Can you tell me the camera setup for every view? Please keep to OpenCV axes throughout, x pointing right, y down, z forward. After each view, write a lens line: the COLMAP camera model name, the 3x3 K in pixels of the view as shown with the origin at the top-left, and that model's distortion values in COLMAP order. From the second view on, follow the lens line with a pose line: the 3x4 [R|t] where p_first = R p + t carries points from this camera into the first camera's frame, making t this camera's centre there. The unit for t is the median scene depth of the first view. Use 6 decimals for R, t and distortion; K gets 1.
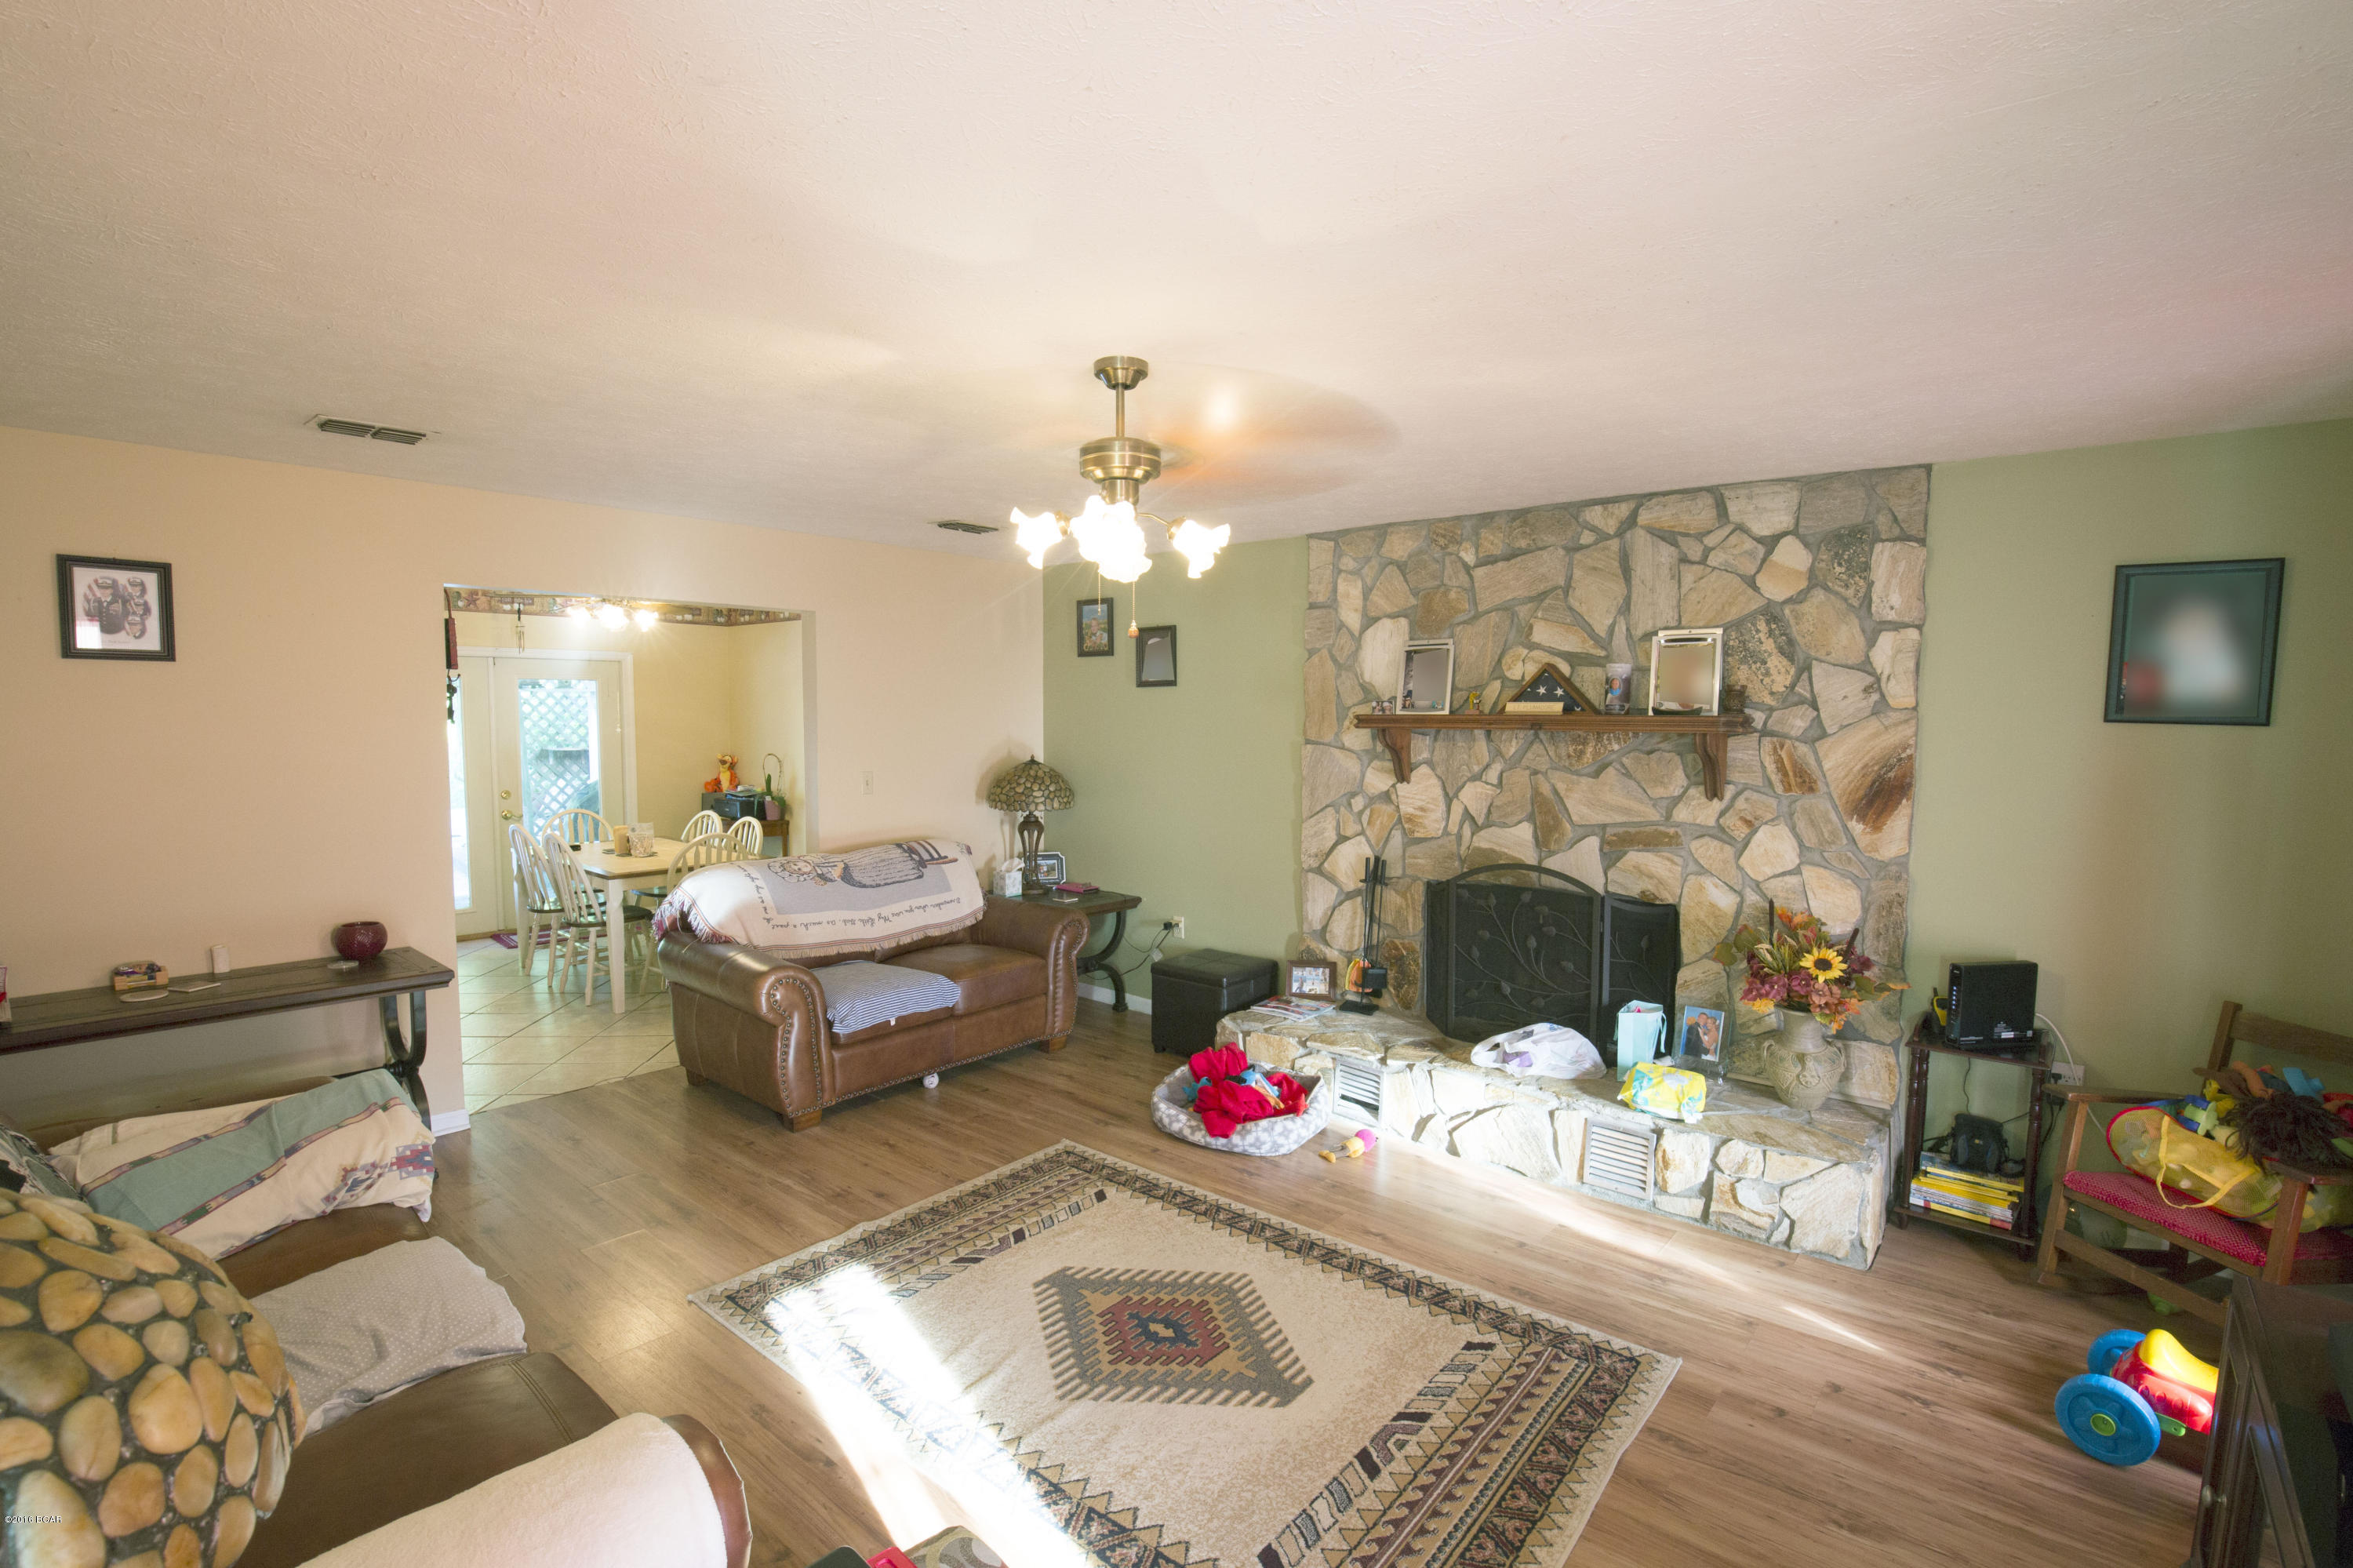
lens RADIAL K [[1089.0, 0, 1180.7], [0, 1089.0, 792.3], [0, 0, 1]] dist [-0.040169, 0.010631]
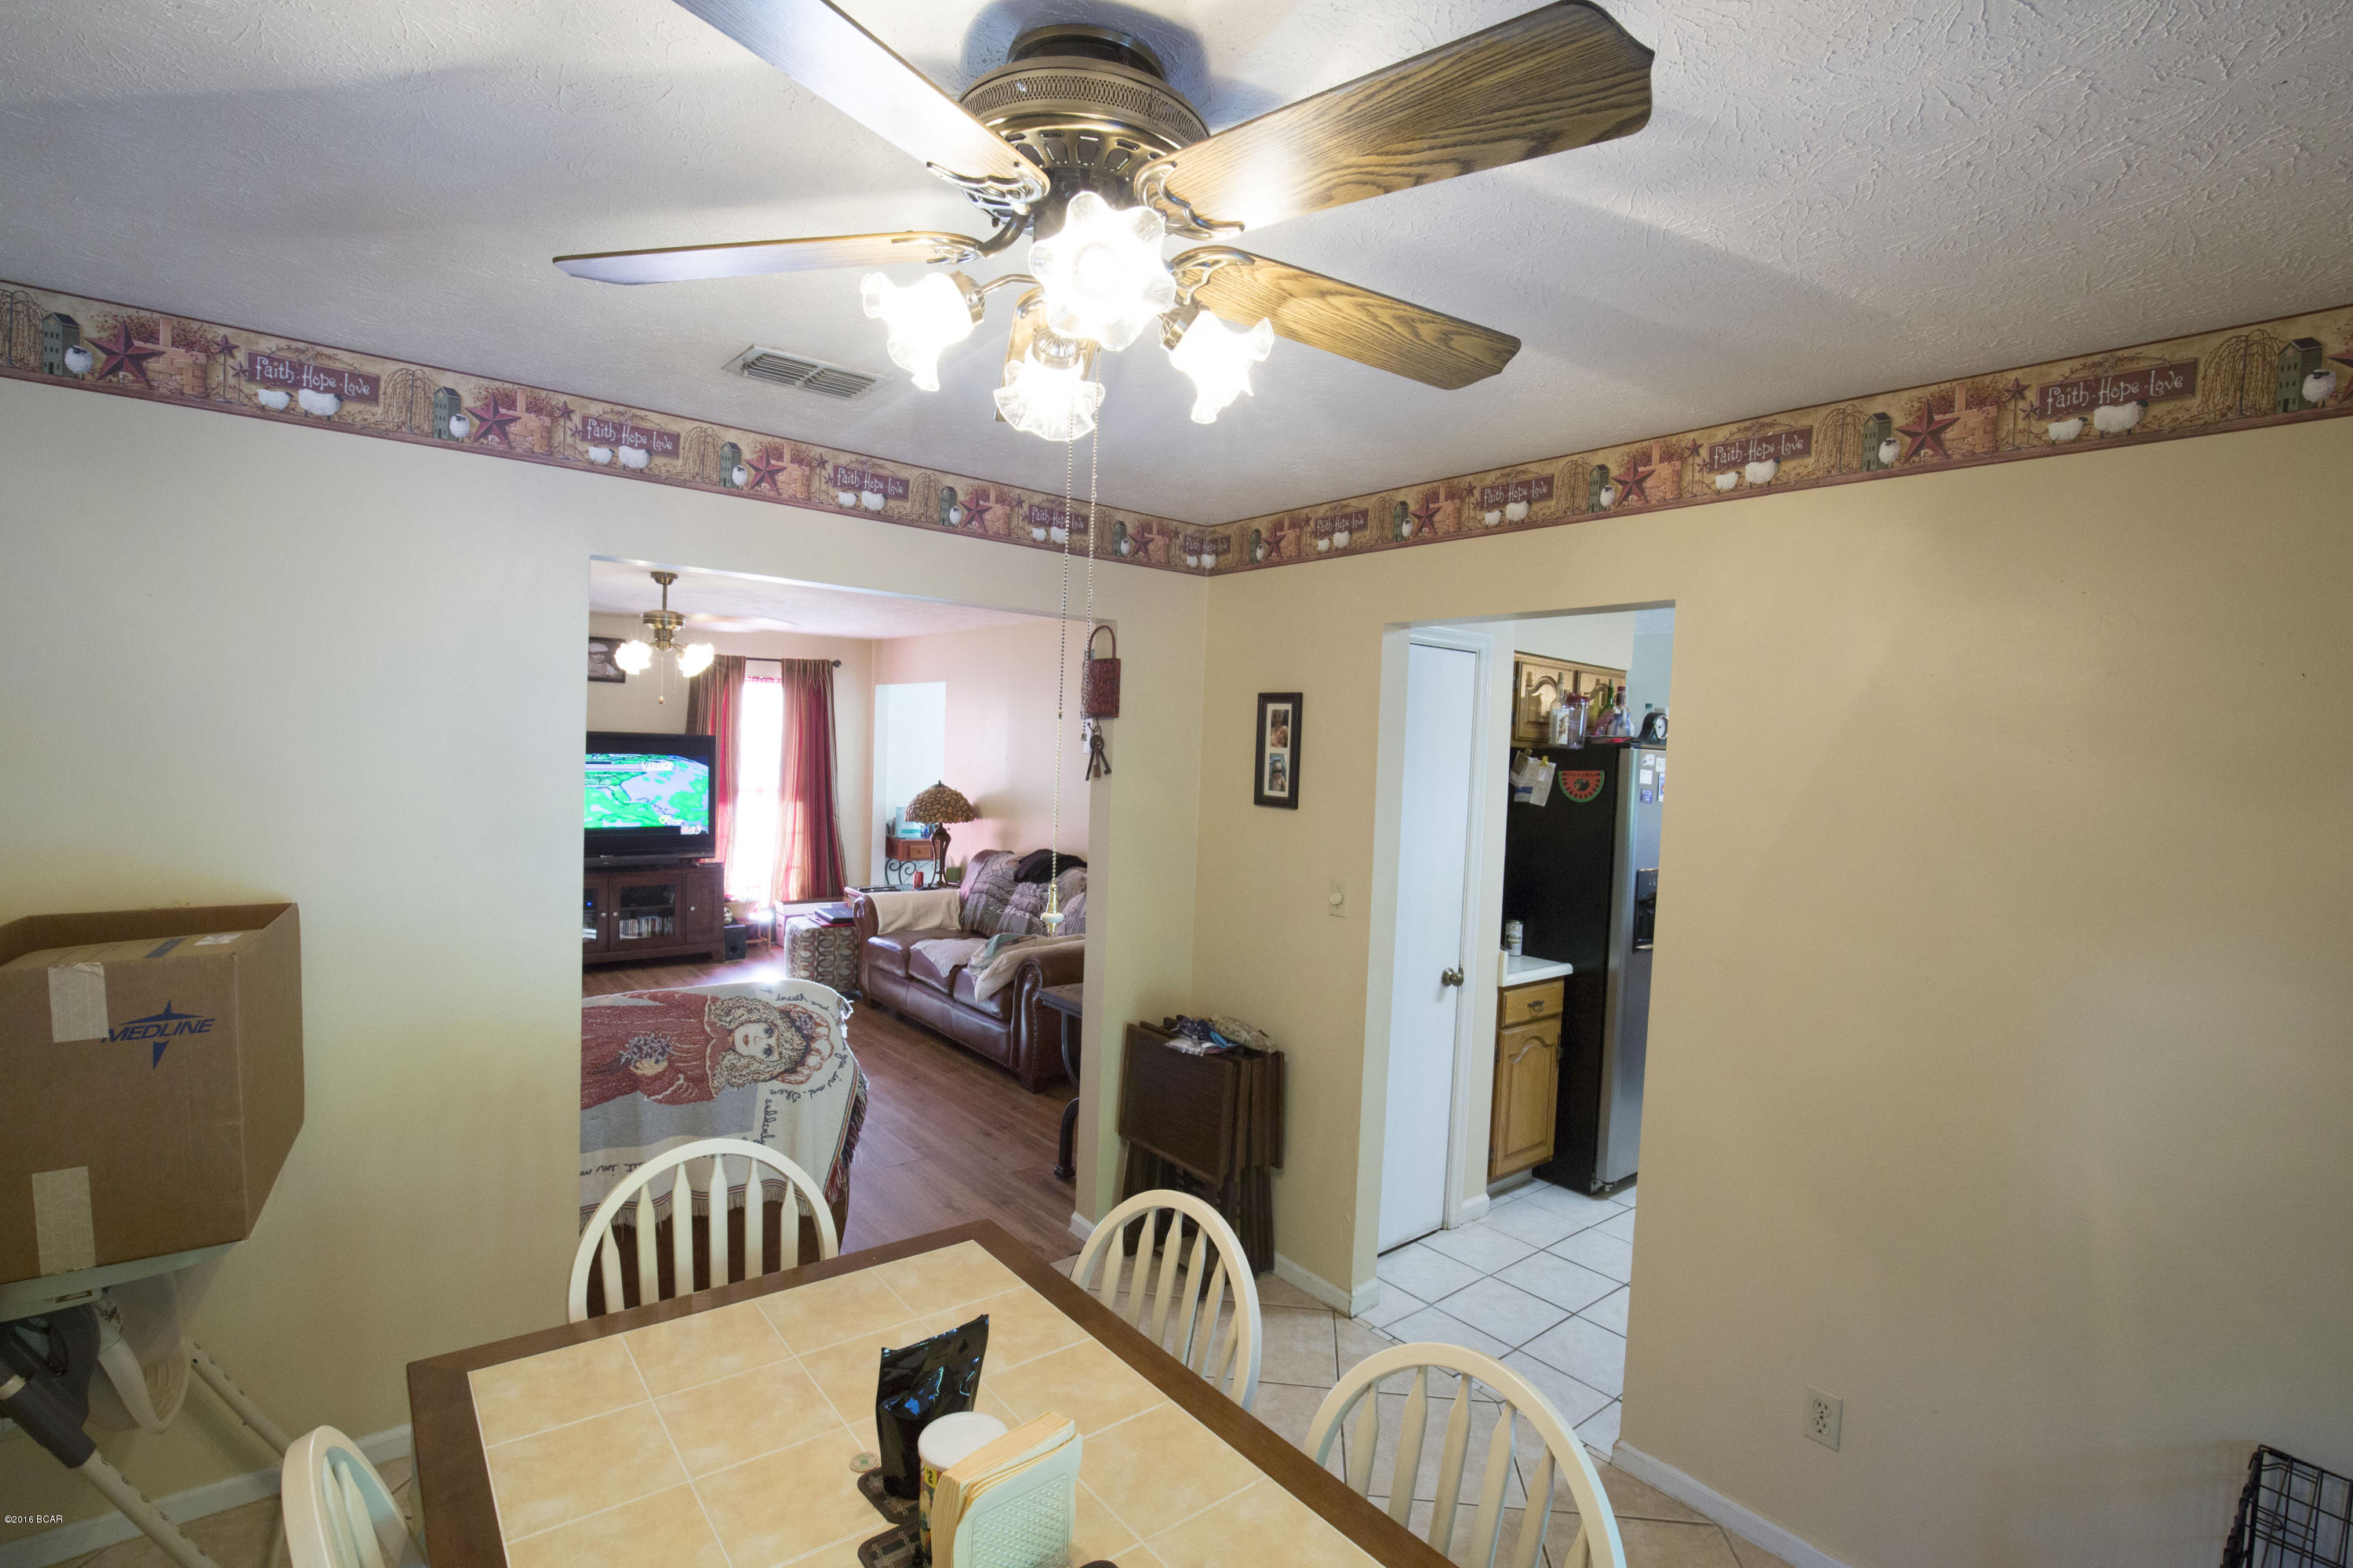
lens RADIAL K [[1089.0, 0, 1180.7], [0, 1089.0, 792.3], [0, 0, 1]] dist [-0.040169, 0.010631]
pose [[-0.983507, -0.052756, 0.173005, -0.918517], [-0.032264, 0.992347, 0.119190, -0.162801], [-0.177969, 0.111642, -0.977682, 1.876734]]
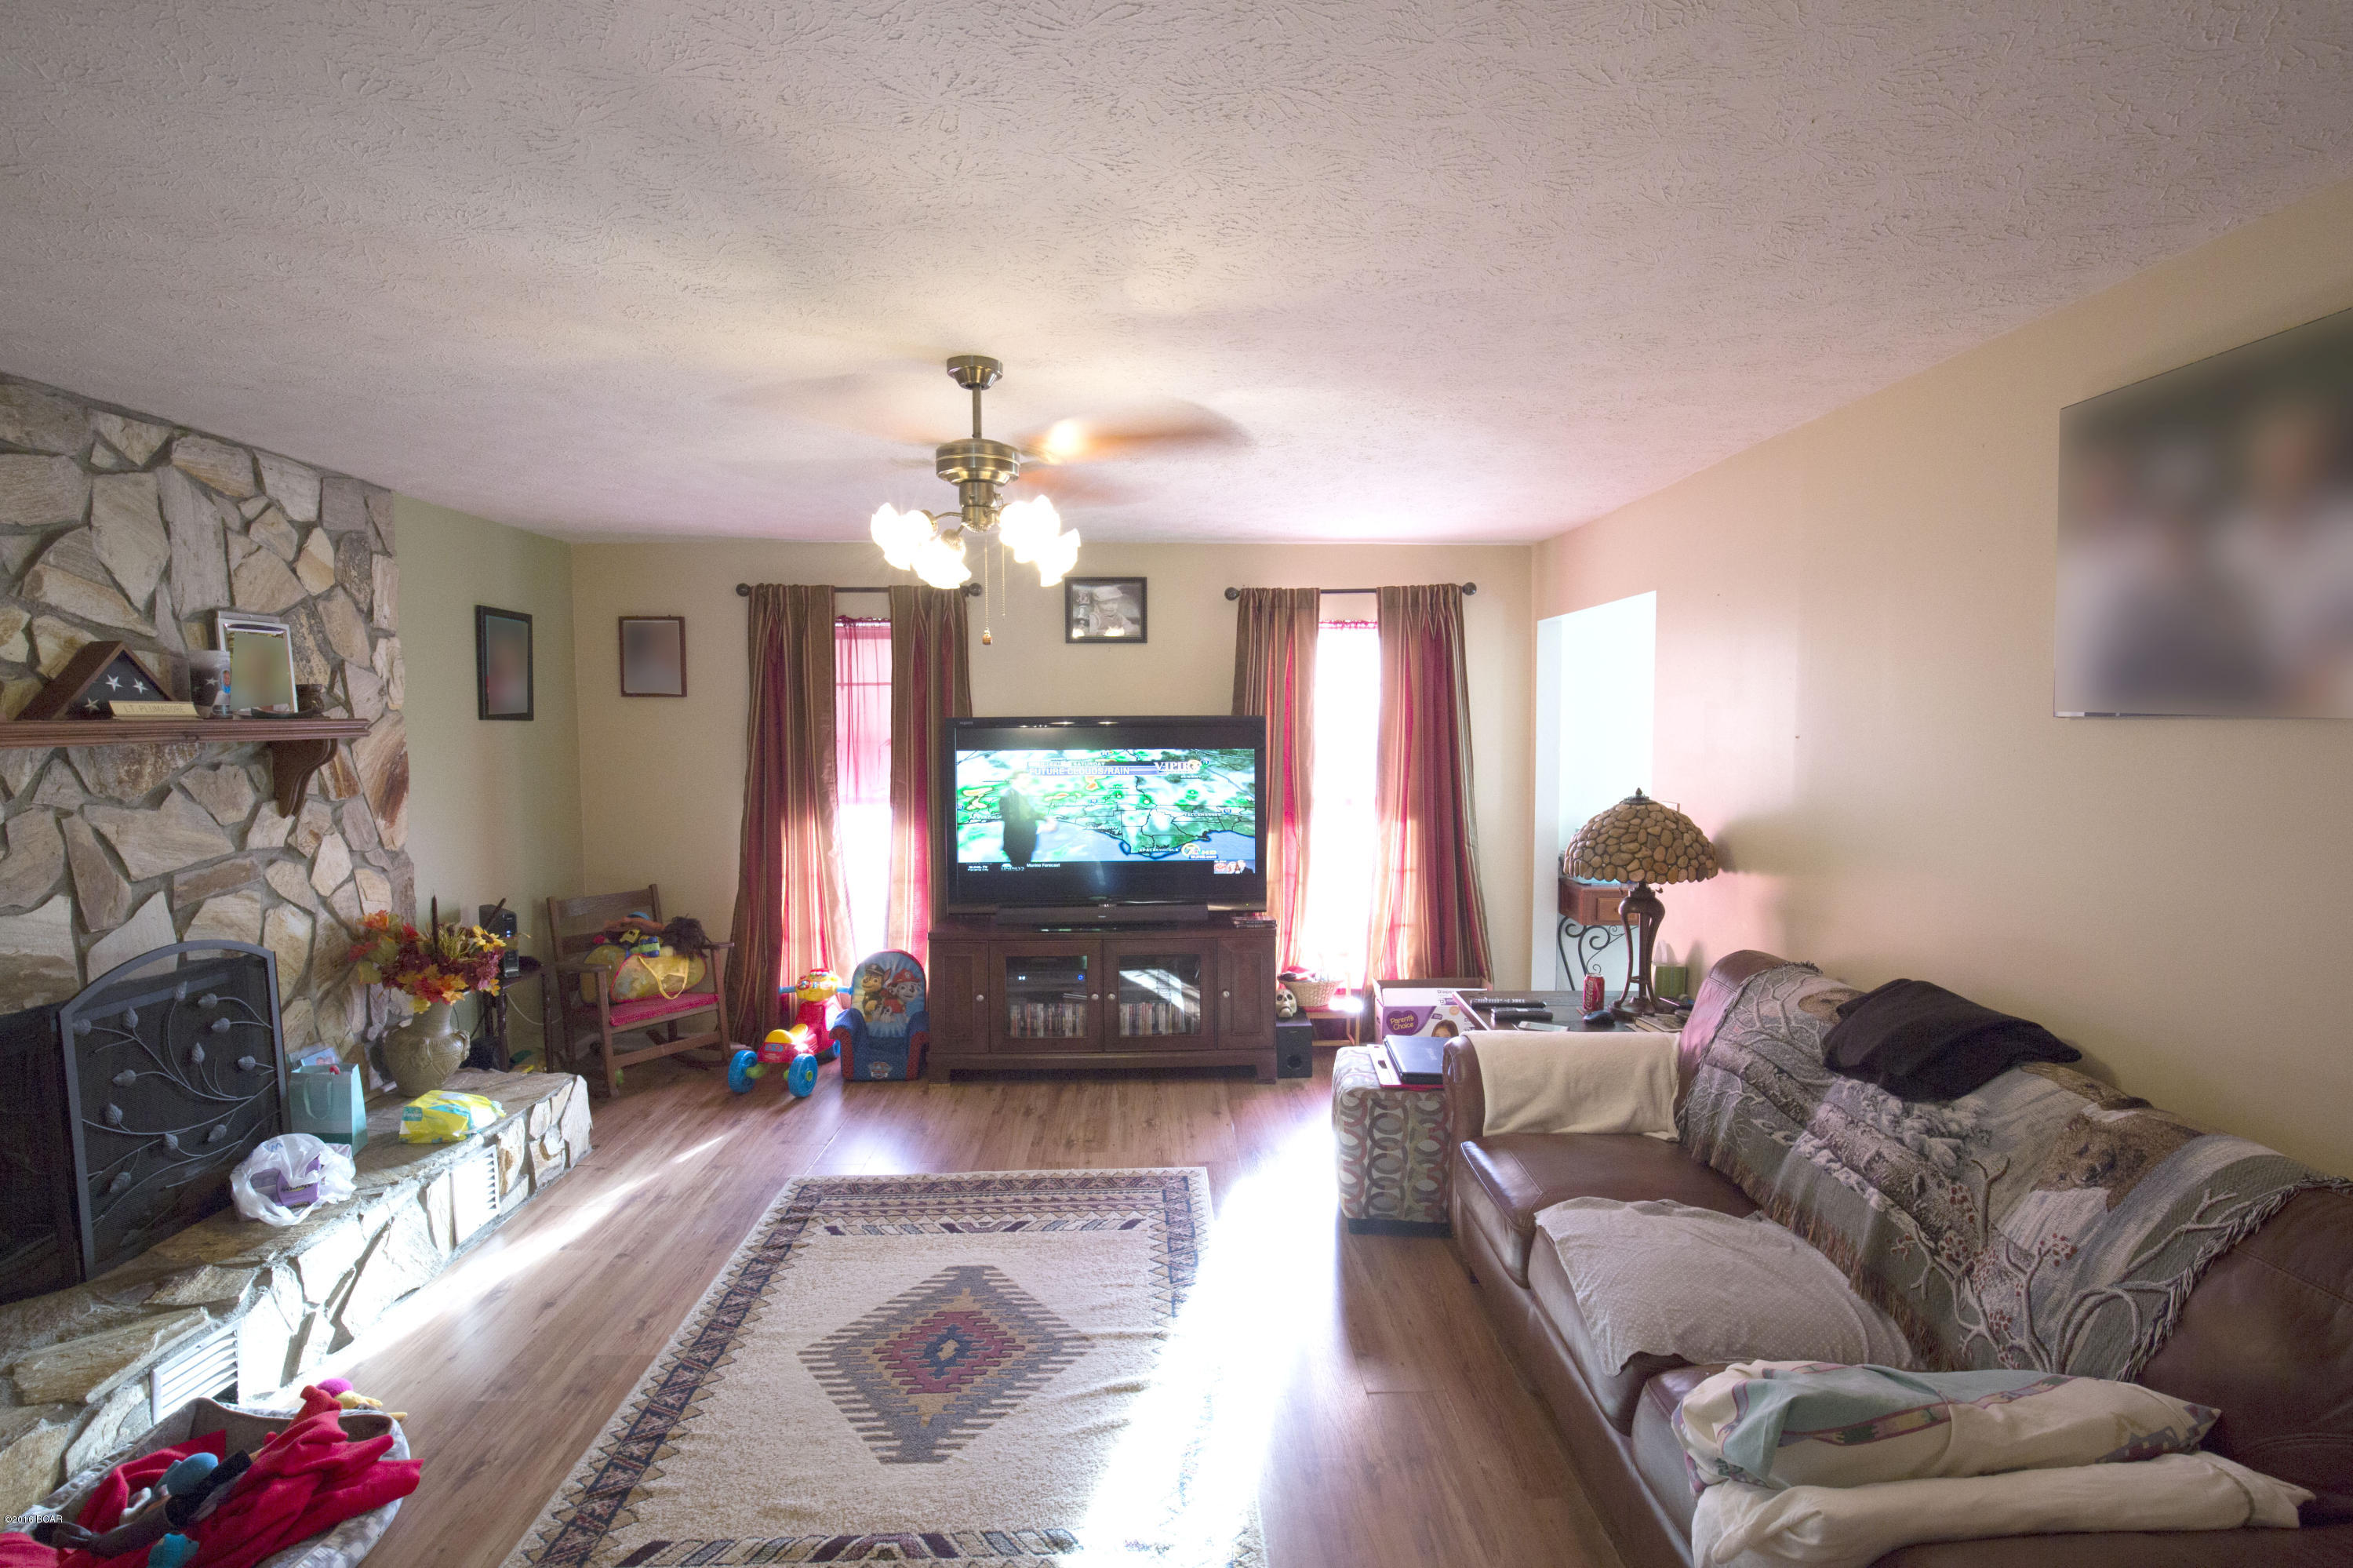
lens RADIAL K [[1089.0, 0, 1180.7], [0, 1089.0, 792.3], [0, 0, 1]] dist [-0.040169, 0.010631]
pose [[-0.671355, -0.055463, 0.739058, -0.595559], [0.053683, 0.990938, 0.123130, -0.075942], [-0.739189, 0.122339, -0.662293, 1.000666]]
